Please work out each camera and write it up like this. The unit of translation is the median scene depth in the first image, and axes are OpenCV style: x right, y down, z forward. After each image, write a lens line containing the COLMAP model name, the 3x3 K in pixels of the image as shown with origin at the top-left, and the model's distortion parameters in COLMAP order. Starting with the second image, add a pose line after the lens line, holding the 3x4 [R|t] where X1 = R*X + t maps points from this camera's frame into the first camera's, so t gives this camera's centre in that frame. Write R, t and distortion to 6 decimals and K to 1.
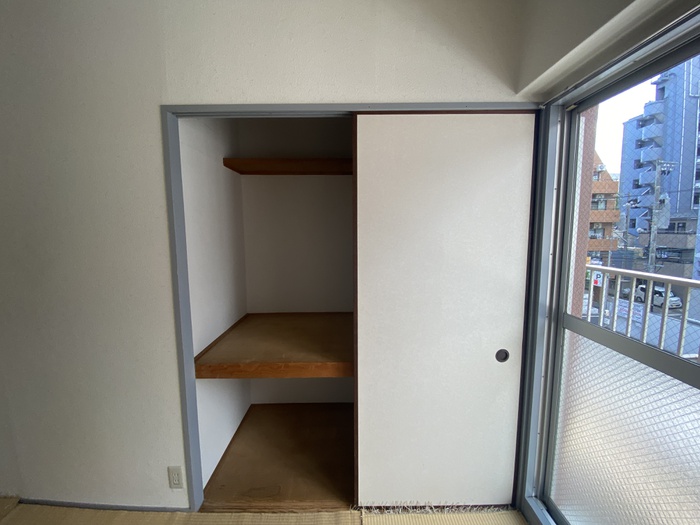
lens RADIAL K [[286.8, 0, 346.5], [0, 286.8, 262.8], [0, 0, 1]] dist [0.007265, -0.004814]
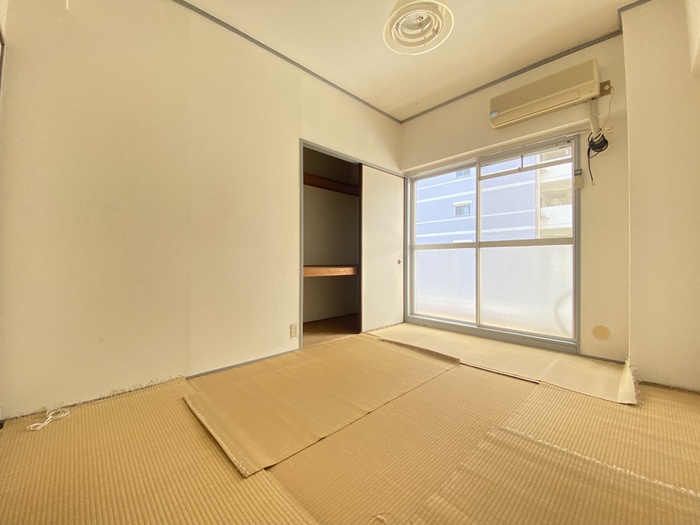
lens RADIAL K [[286.8, 0, 357.2], [0, 286.8, 257.6], [0, 0, 1]] dist [0.007265, -0.004814]
pose [[0.700141, 0.016530, 0.713813, -1.899637], [0.077480, 0.992070, -0.098969, 0.593772], [-0.709789, 0.124598, 0.693308, -0.684513]]
